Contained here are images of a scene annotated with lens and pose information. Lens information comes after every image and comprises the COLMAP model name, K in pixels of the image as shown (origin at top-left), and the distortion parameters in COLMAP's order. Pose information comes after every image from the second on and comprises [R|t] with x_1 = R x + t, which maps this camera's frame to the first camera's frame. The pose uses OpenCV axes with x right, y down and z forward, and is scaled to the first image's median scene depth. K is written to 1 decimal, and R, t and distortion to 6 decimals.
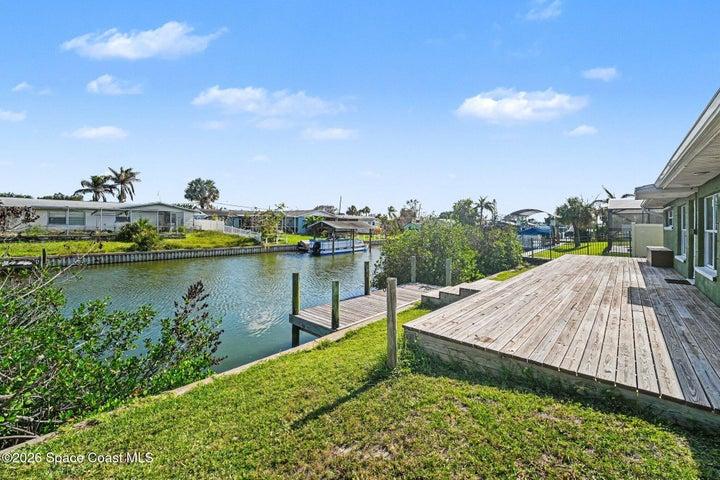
lens RADIAL K [[300.9, 0, 365.8], [0, 300.9, 239.2], [0, 0, 1]] dist [0.000138, -0.000417]
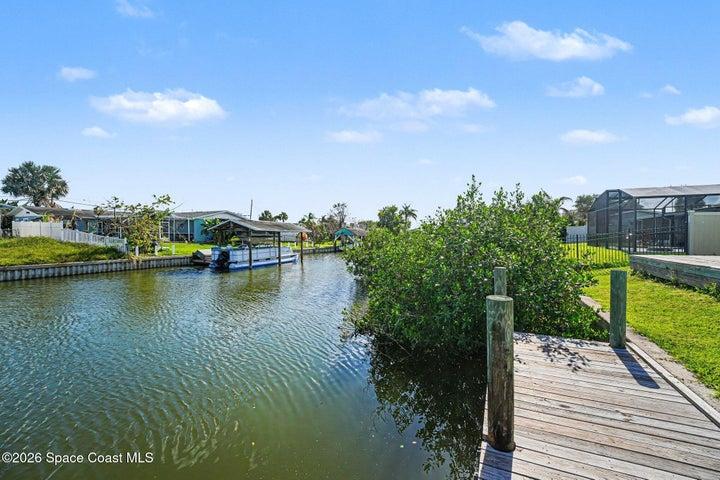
lens RADIAL K [[300.9, 0, 365.8], [0, 300.9, 239.2], [0, 0, 1]] dist [0.000138, -0.000417]
pose [[0.958225, -0.008430, 0.285892, -0.043802], [0.019183, 0.999209, -0.034831, 0.010526], [-0.285372, 0.038860, 0.957629, 0.232594]]
